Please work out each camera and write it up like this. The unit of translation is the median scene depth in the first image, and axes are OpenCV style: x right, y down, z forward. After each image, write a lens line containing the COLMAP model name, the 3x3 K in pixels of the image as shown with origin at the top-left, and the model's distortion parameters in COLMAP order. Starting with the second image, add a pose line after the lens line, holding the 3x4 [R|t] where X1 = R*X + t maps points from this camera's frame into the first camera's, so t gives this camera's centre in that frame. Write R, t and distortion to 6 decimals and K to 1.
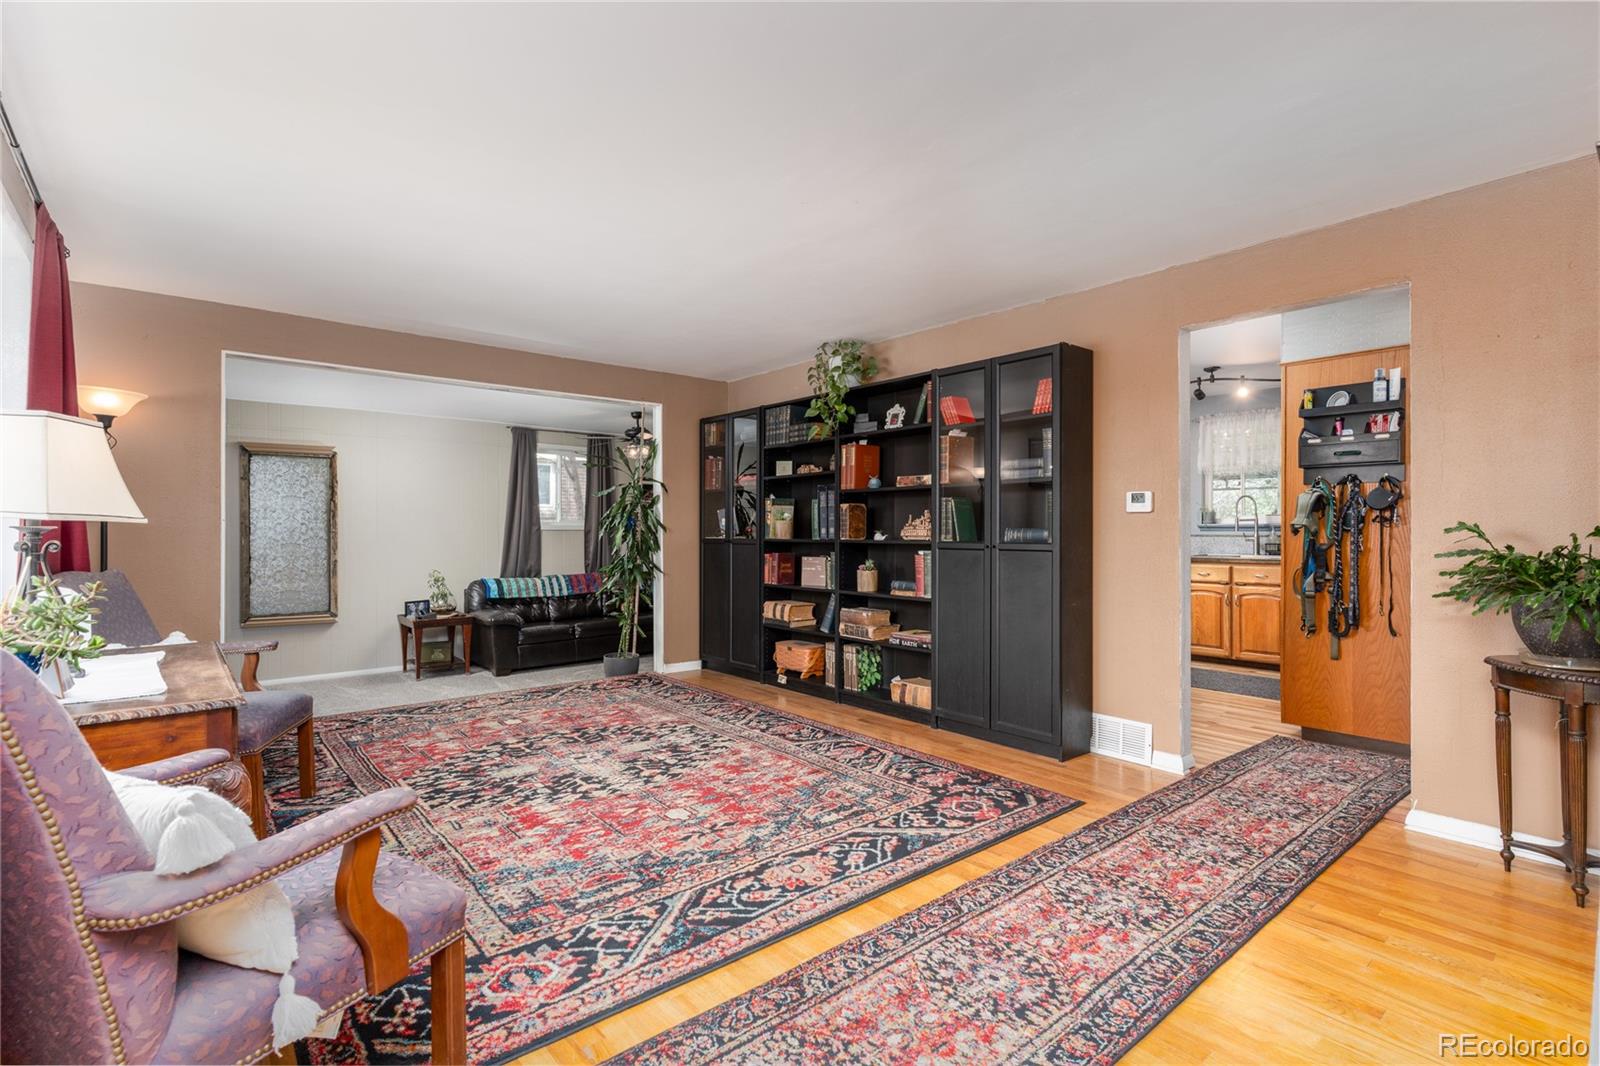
lens RADIAL K [[764.6, 0, 807.8], [0, 764.6, 532.4], [0, 0, 1]] dist [0.002153, -0.000597]
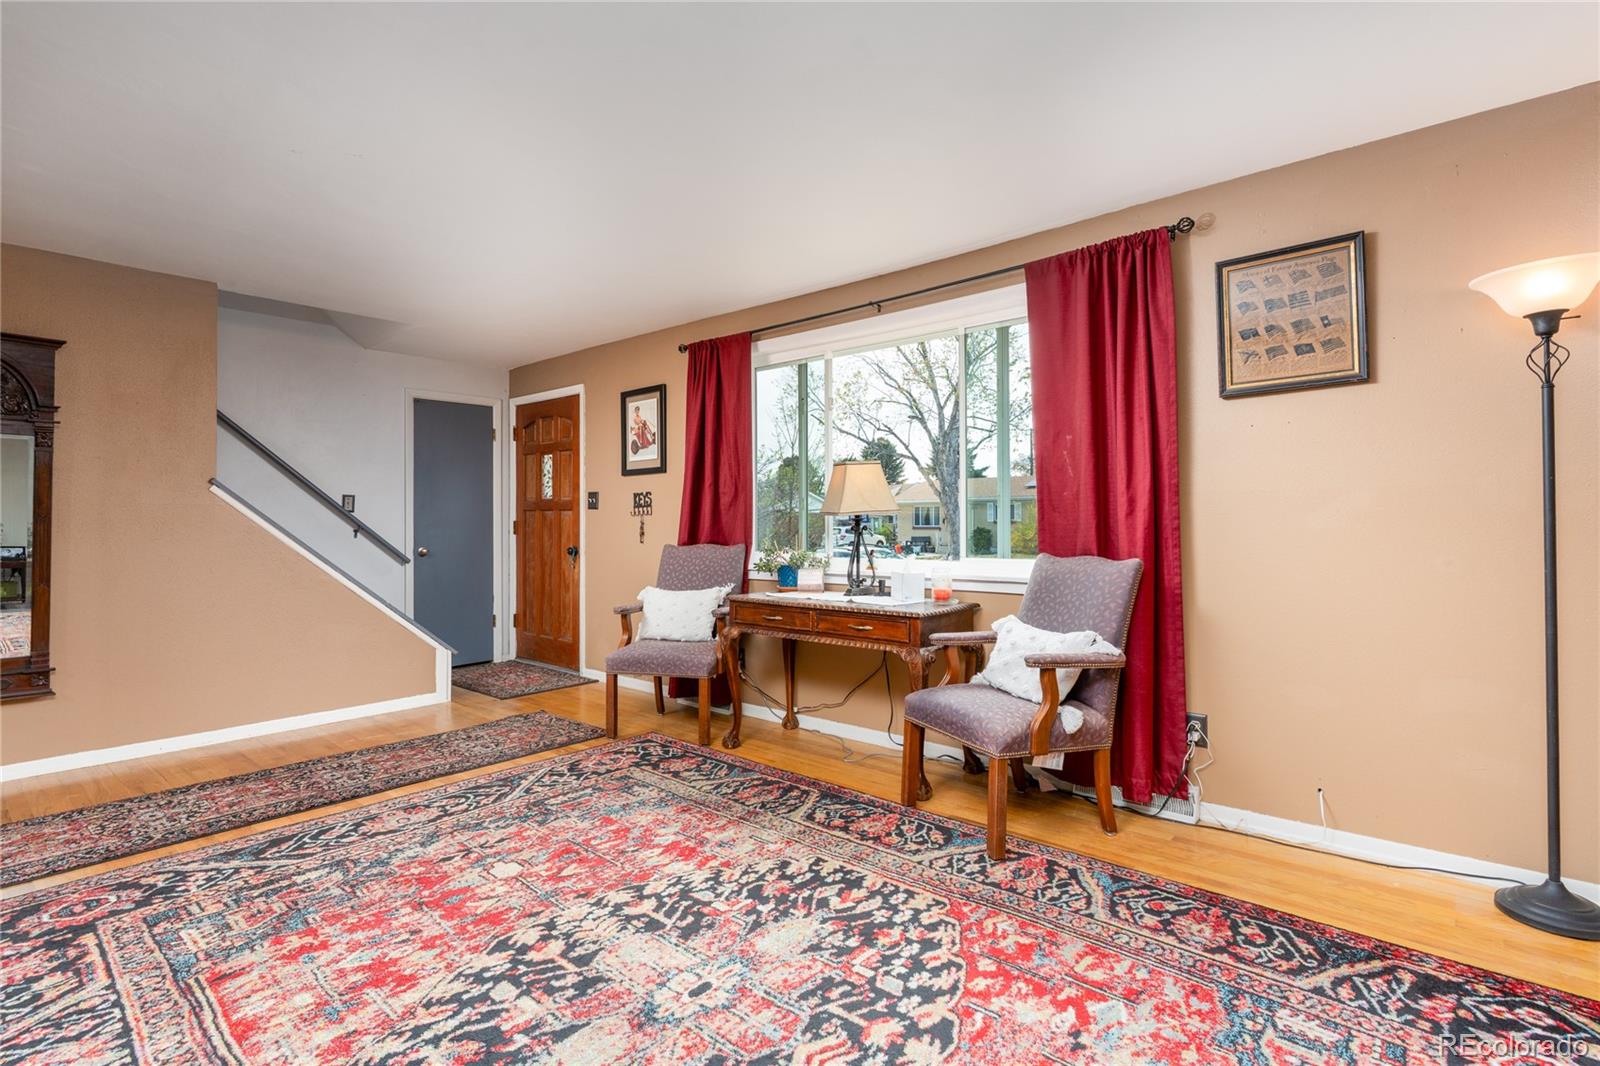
lens RADIAL K [[764.6, 0, 805.5], [0, 764.6, 521.7], [0, 0, 1]] dist [0.002153, -0.000597]
pose [[-0.988168, 0.005079, -0.153290, -0.321738], [0.004787, 0.999986, 0.002270, -0.002358], [0.153299, 0.001509, -0.988179, 1.648435]]
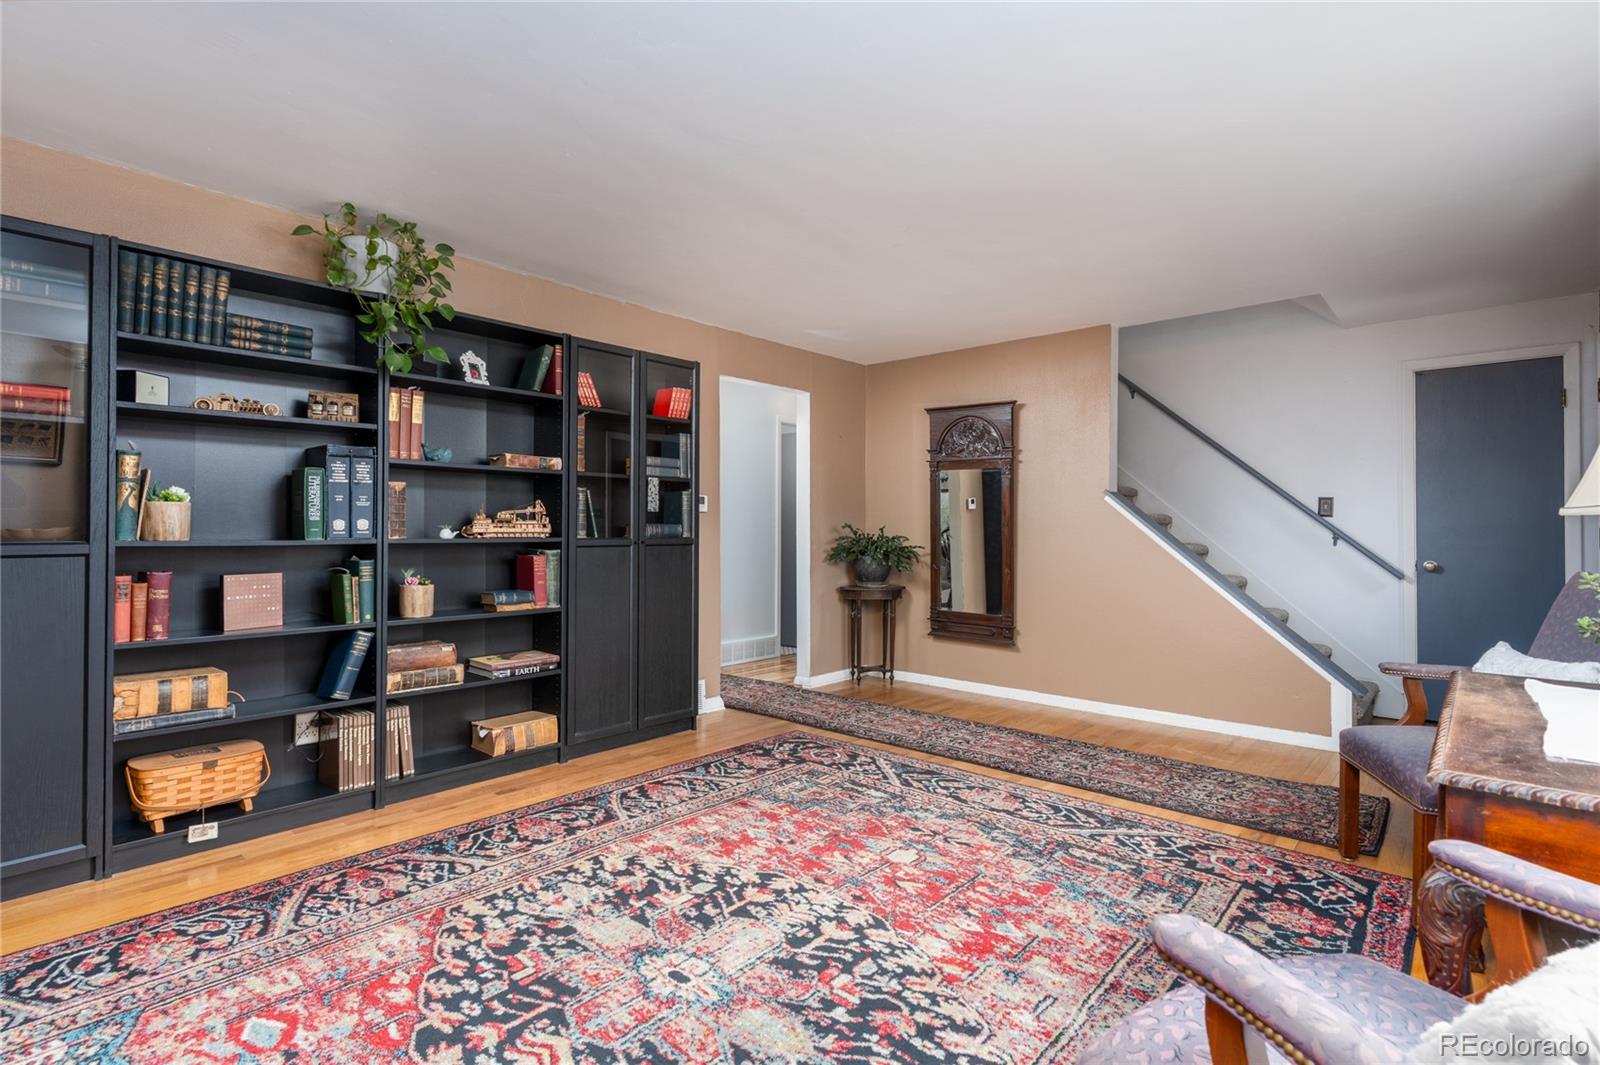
lens RADIAL K [[764.6, 0, 803.0], [0, 764.6, 524.6], [0, 0, 1]] dist [0.002153, -0.000597]
pose [[-0.144281, 0.004638, 0.989526, -0.894550], [-0.001882, 0.999986, -0.004961, 0.000030], [-0.989535, -0.002578, -0.144270, 1.099725]]
